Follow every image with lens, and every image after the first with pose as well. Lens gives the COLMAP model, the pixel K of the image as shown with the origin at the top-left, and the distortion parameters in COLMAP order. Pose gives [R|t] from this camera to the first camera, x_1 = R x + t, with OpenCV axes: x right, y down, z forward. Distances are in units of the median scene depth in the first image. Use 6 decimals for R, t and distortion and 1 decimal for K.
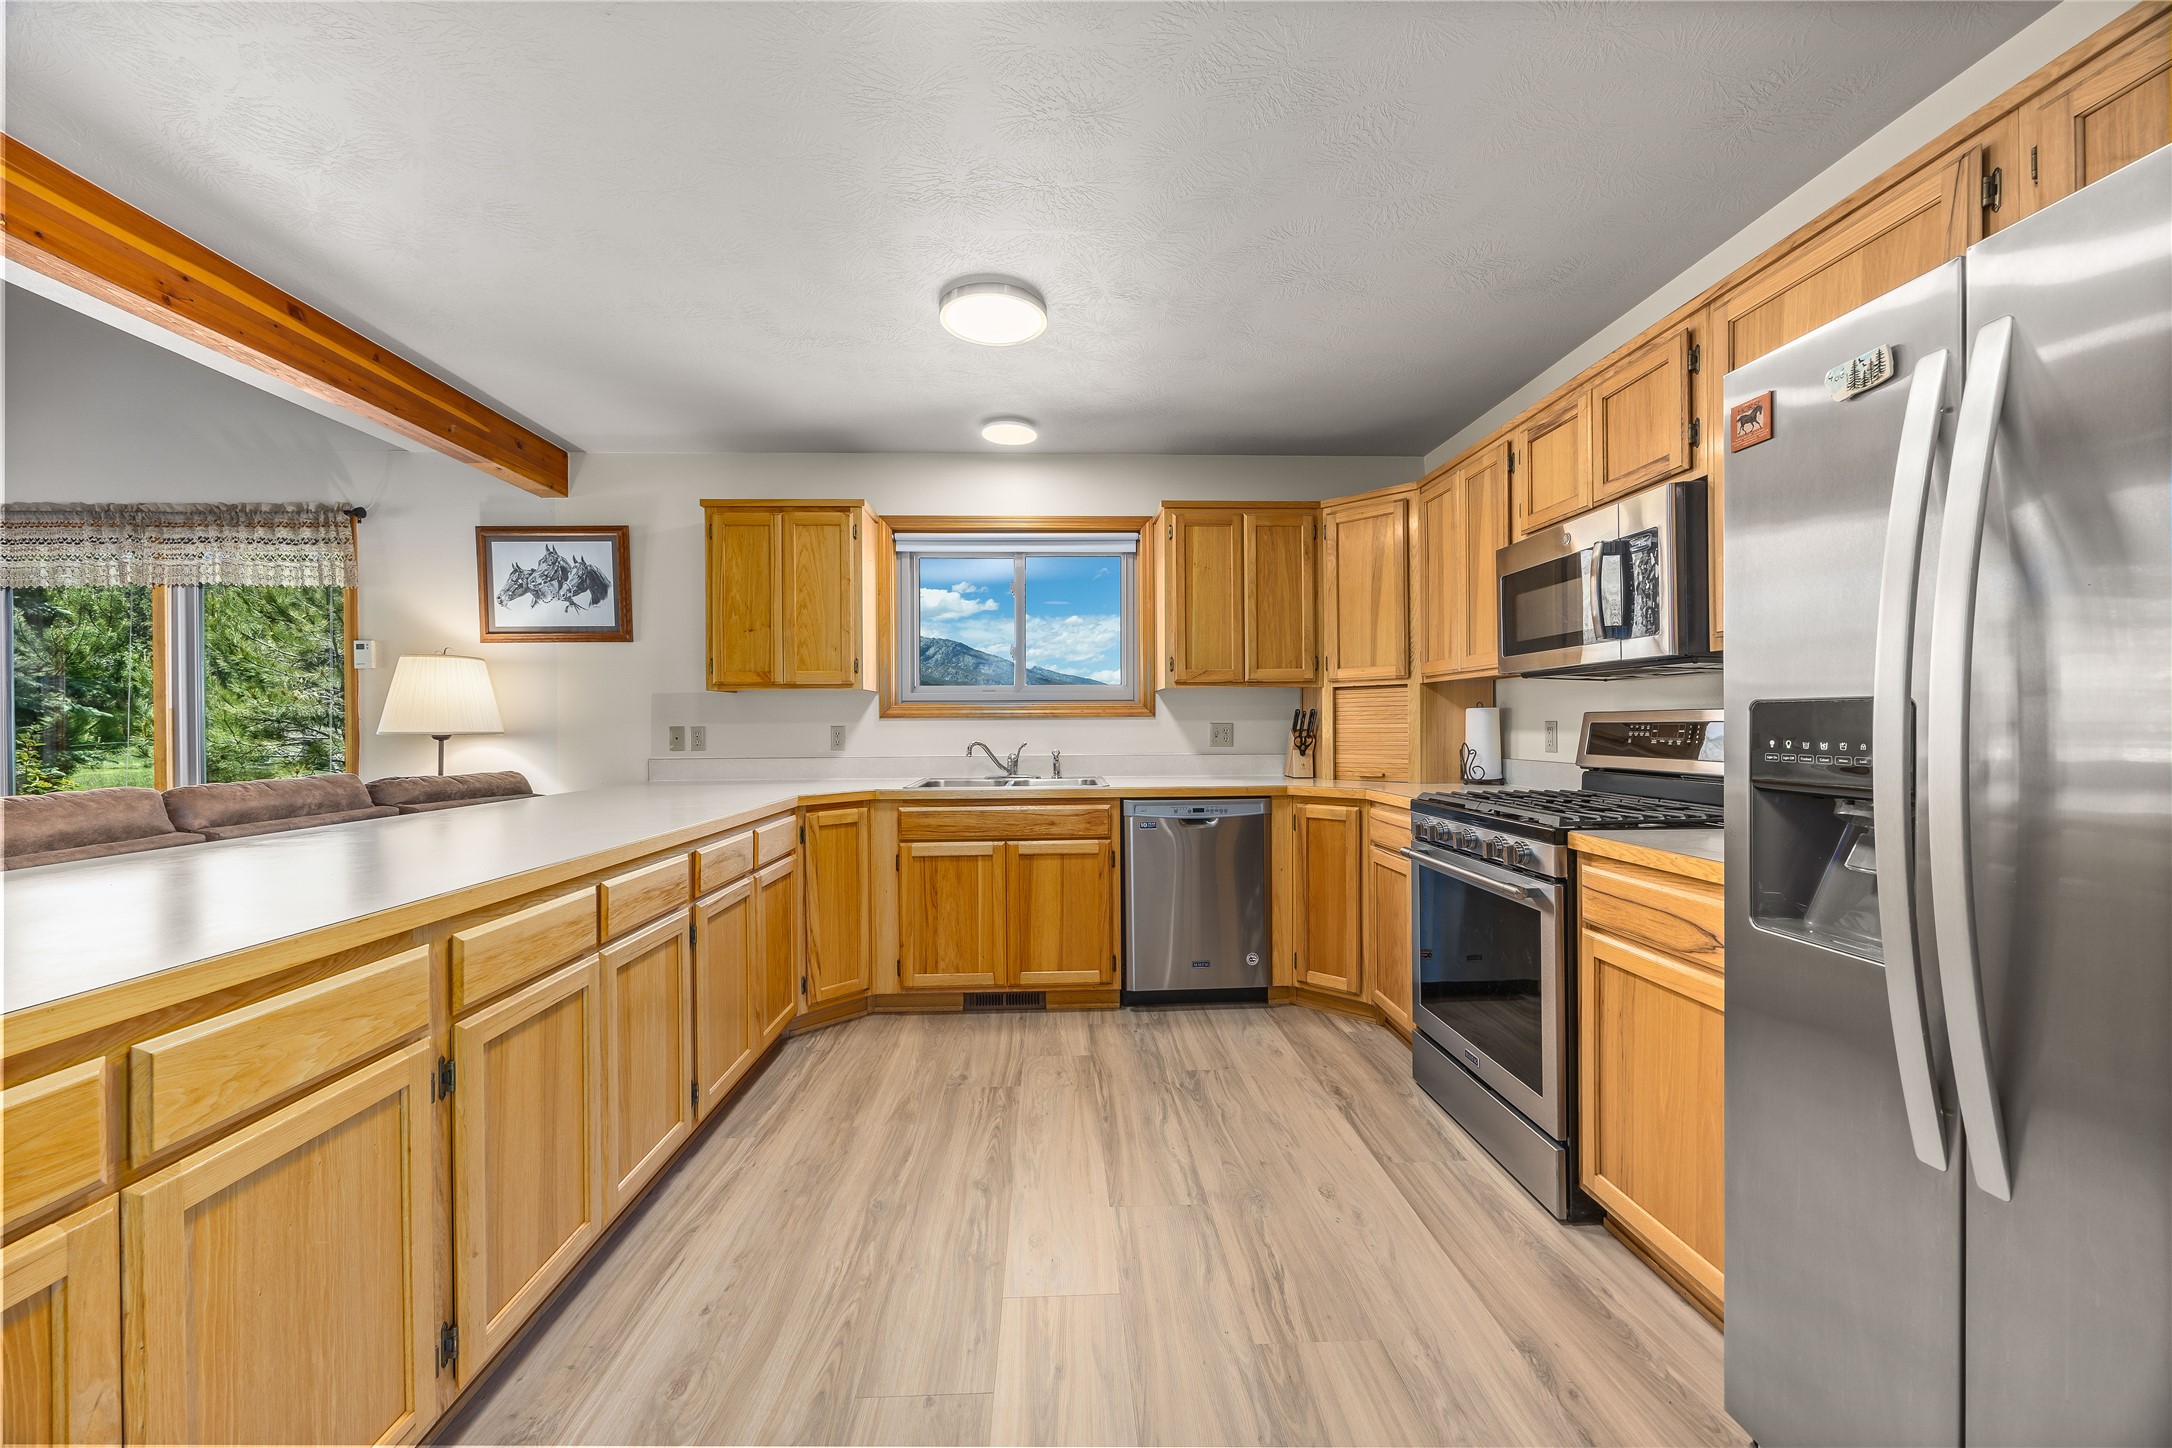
lens RADIAL K [[823.8, 0, 1086.0], [0, 823.8, 724.0], [0, 0, 1]] dist [-0.001534, -0.000257]
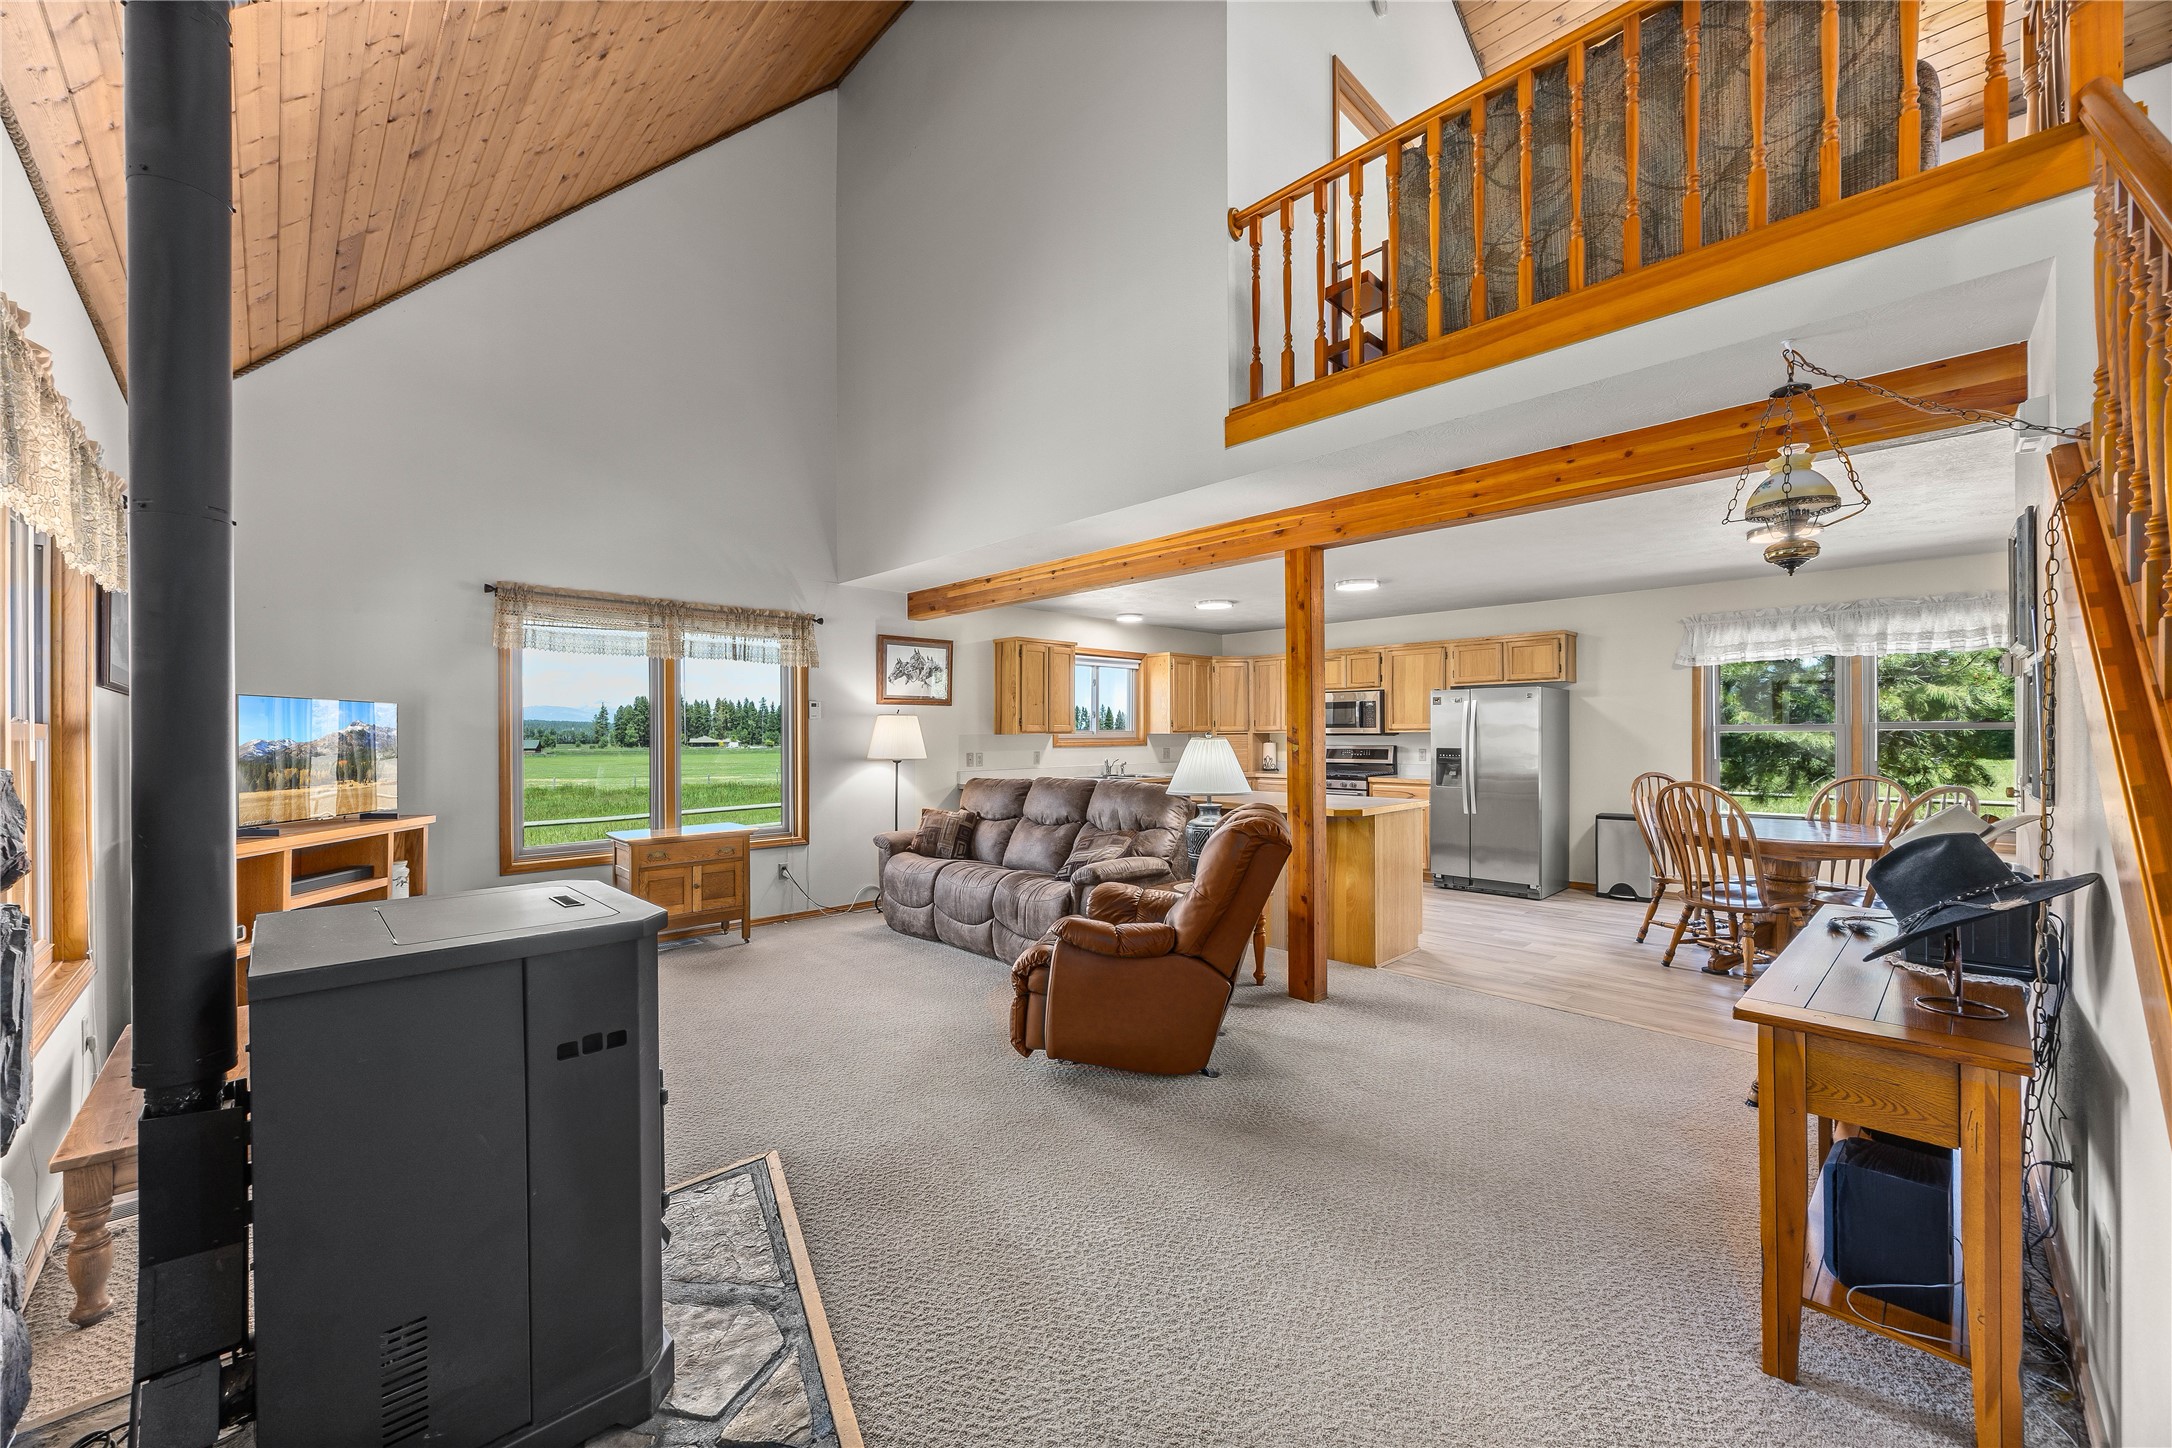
lens RADIAL K [[842.1, 0, 1086.0], [0, 842.1, 724.0], [0, 0, 1]] dist [-0.001582, -0.000091]
pose [[0.737918, 0.010019, 0.674816, -1.697917], [-0.000166, 0.999892, -0.014664, -0.036391], [-0.674890, 0.010709, 0.737841, -0.582857]]
